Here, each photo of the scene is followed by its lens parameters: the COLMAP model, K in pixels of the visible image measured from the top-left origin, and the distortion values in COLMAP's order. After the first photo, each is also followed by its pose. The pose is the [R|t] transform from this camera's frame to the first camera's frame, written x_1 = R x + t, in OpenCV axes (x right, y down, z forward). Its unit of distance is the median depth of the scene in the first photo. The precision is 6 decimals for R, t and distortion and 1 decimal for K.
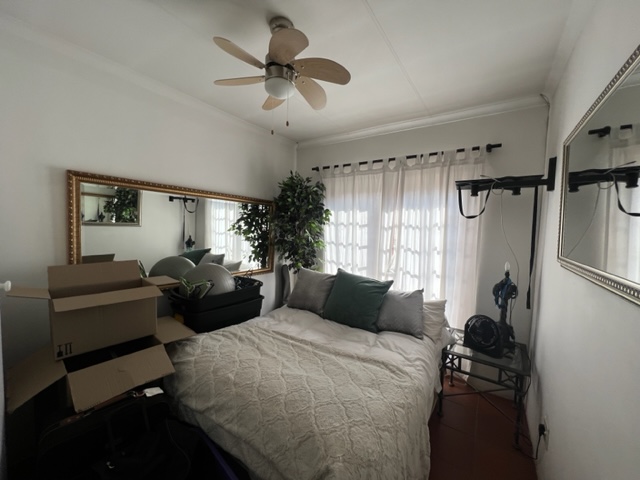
lens RADIAL K [[256.7, 0, 320.5], [0, 256.7, 240.7], [0, 0, 1]] dist [-0.001788, 0.000232]
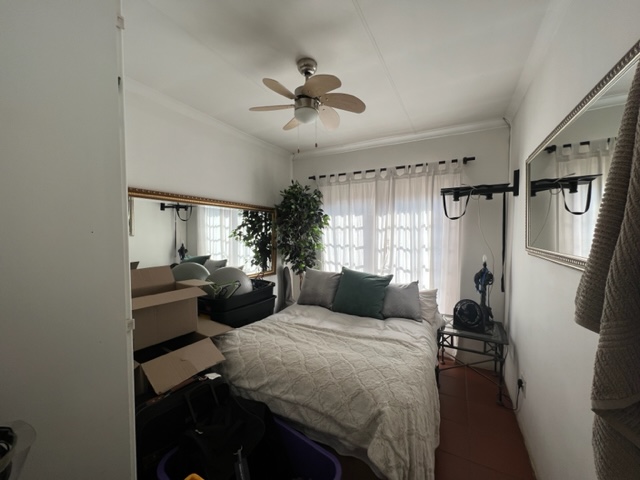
lens RADIAL K [[256.7, 0, 320.7], [0, 256.7, 240.4], [0, 0, 1]] dist [-0.001788, 0.000232]
pose [[0.994312, -0.034103, 0.100901, -0.167174], [0.035921, 0.999222, -0.016260, 0.008591], [-0.100268, 0.019792, 0.994764, -0.134572]]
